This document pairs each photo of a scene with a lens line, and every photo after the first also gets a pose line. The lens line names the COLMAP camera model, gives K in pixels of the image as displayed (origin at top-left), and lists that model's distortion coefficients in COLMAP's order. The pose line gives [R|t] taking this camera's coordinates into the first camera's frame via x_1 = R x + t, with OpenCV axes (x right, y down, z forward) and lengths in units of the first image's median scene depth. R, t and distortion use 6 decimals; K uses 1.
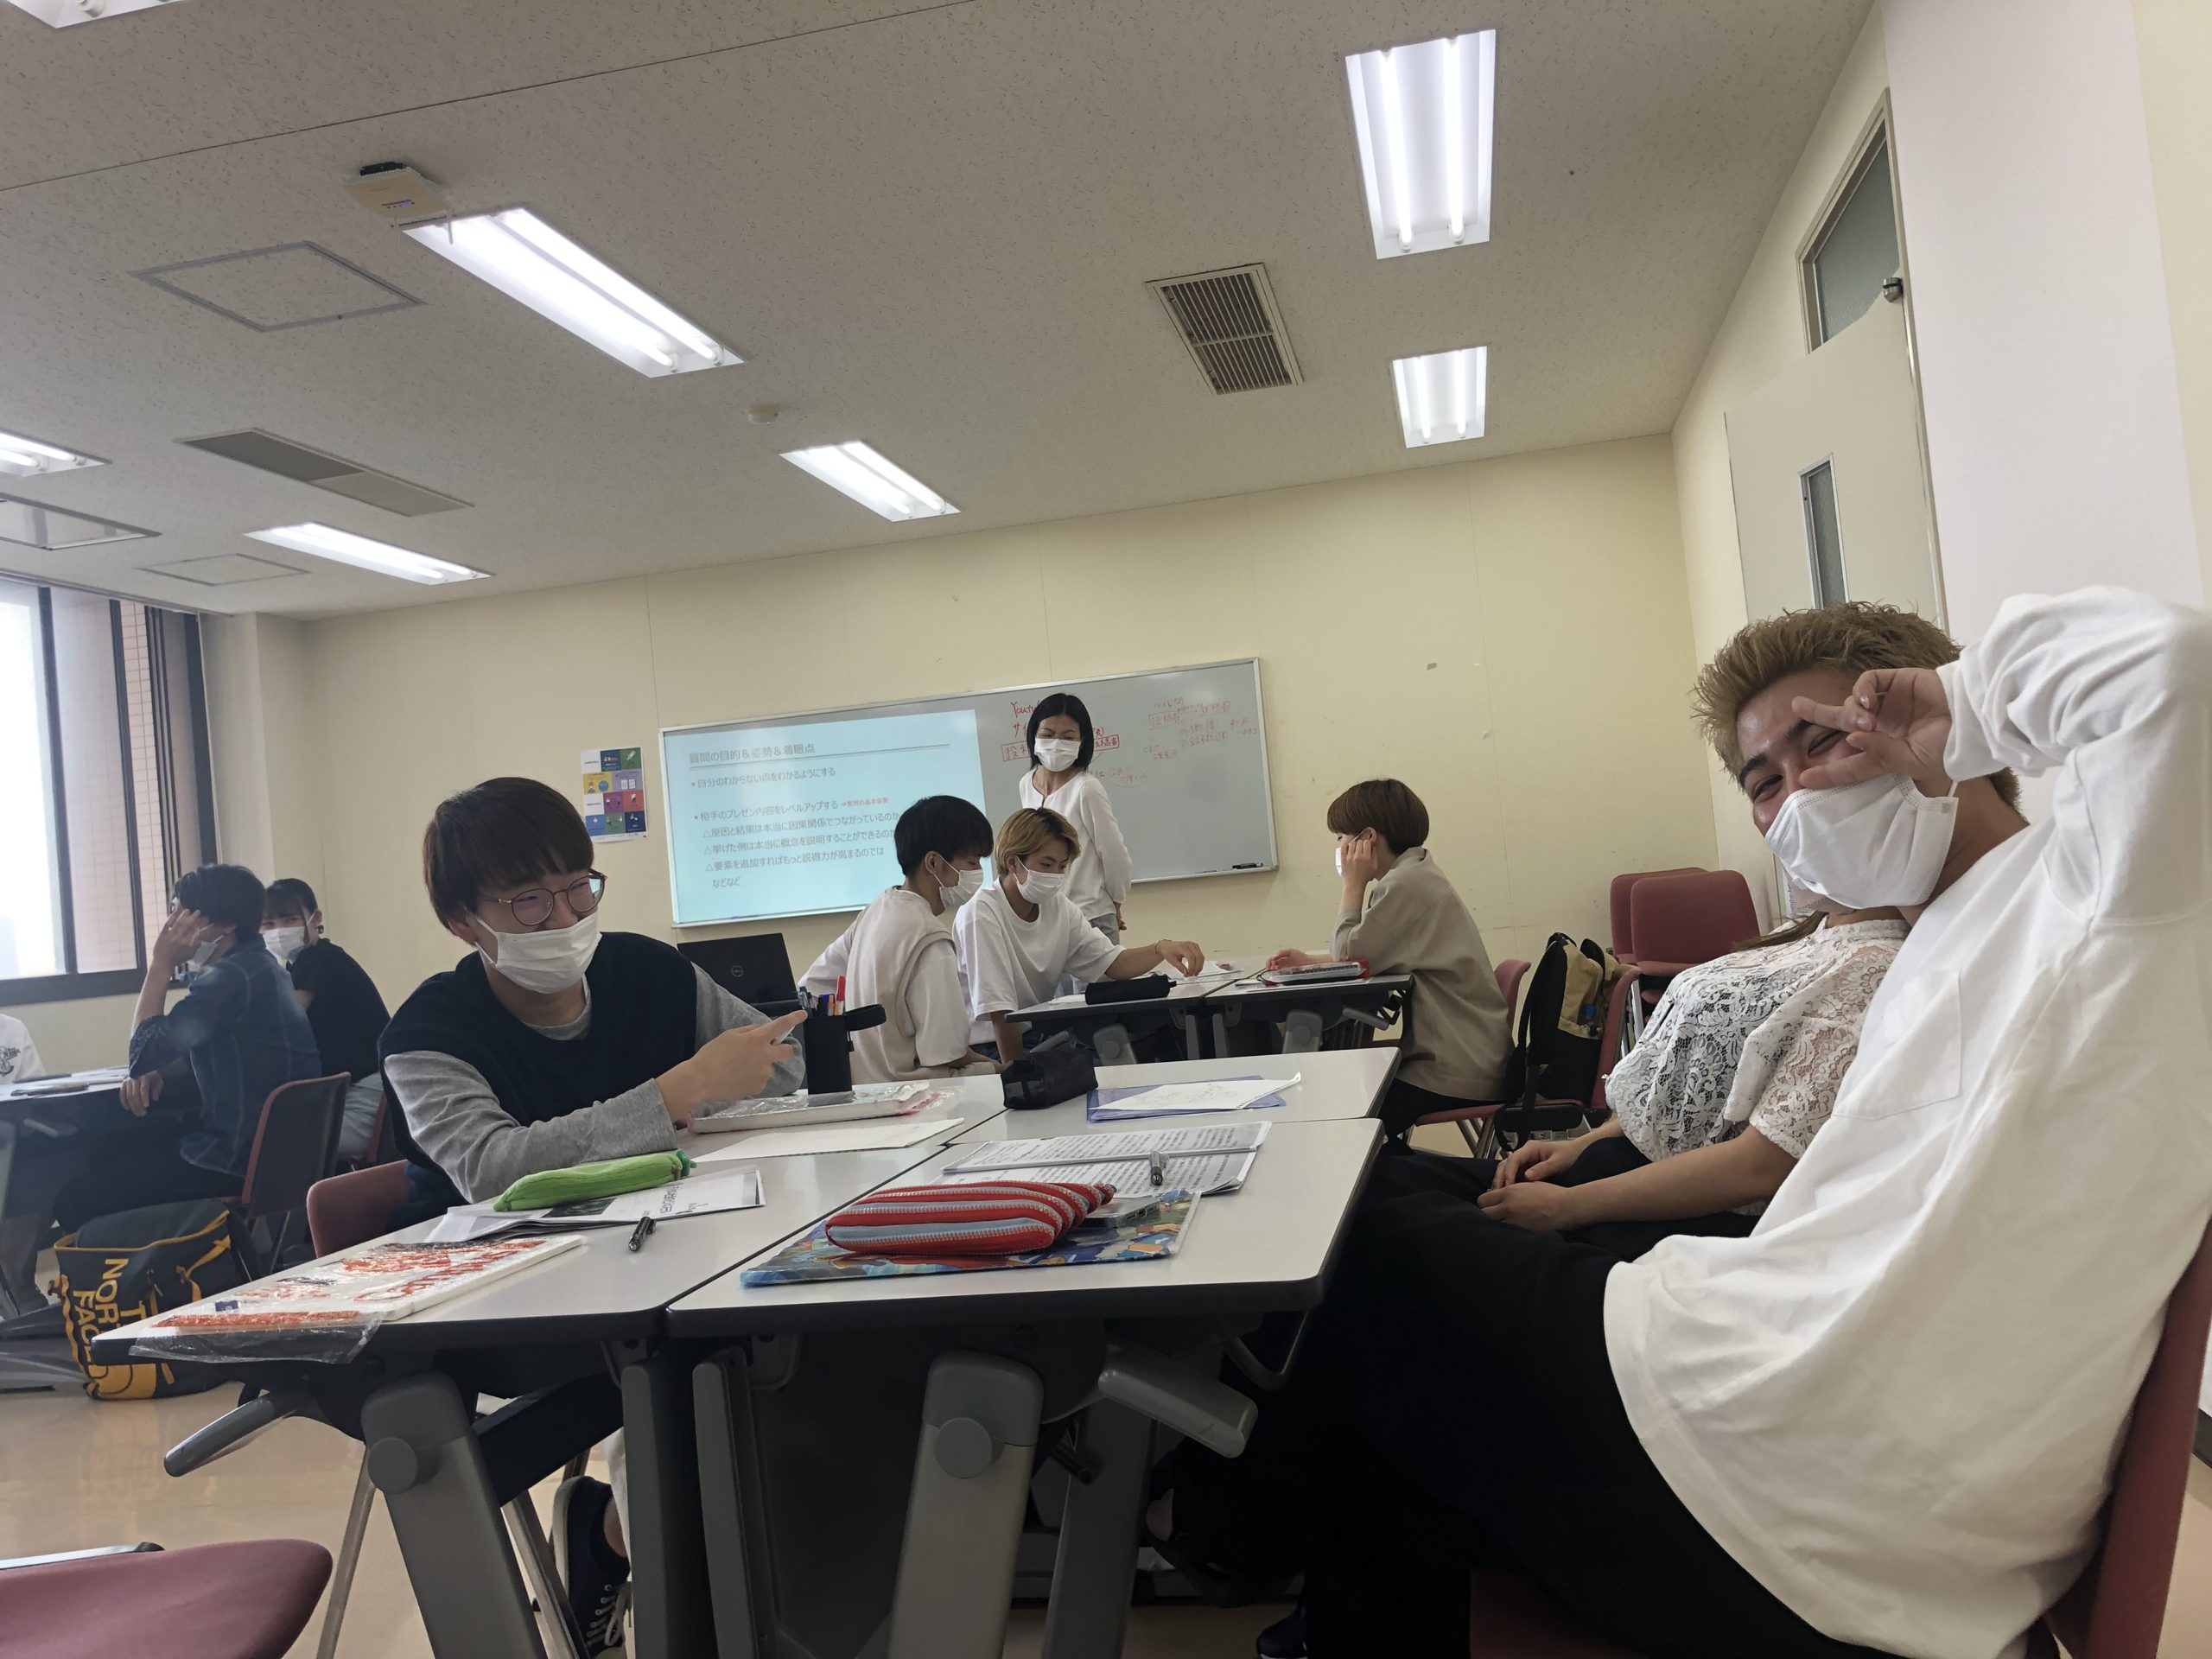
lens RADIAL K [[1826.6, 0, 1106.1], [0, 1826.6, 829.4], [0, 0, 1]] dist [-0.002692, -0.000492]
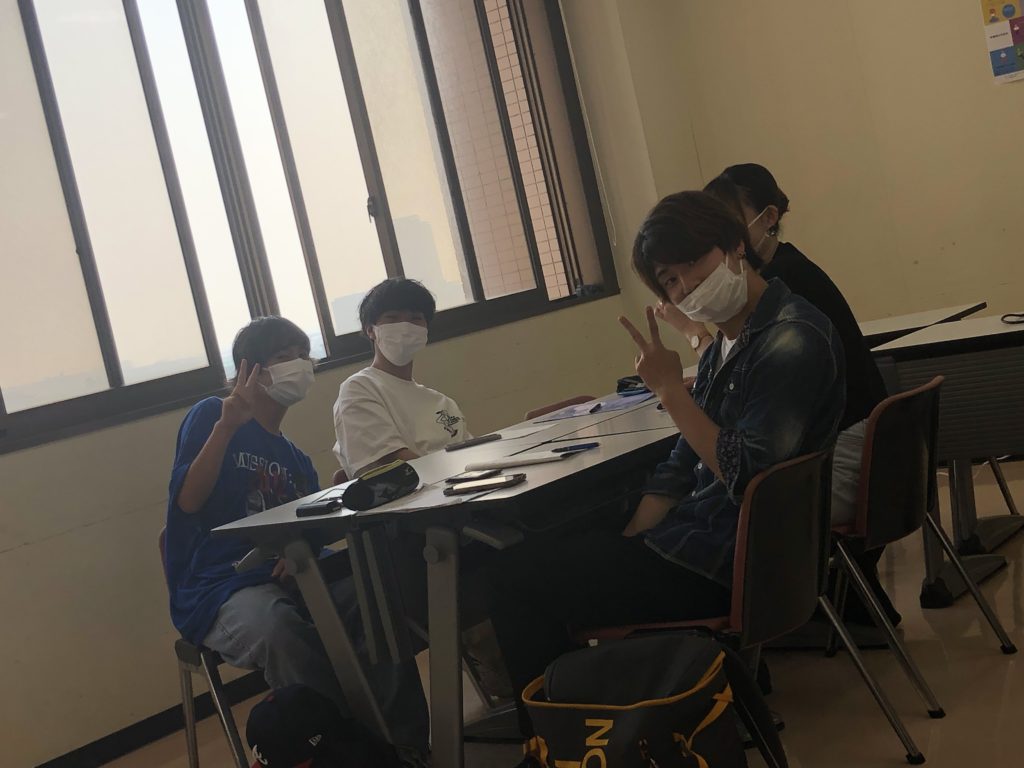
lens RADIAL K [[1644.2, 0, 512.2], [0, 1644.2, 384.1], [0, 0, 1]] dist [-0.034204, 0.000000]
pose [[0.875063, -0.069731, -0.478959, -0.227583], [0.158114, 0.976460, 0.146714, -0.005865], [0.457454, -0.204114, 0.865490, 0.404628]]
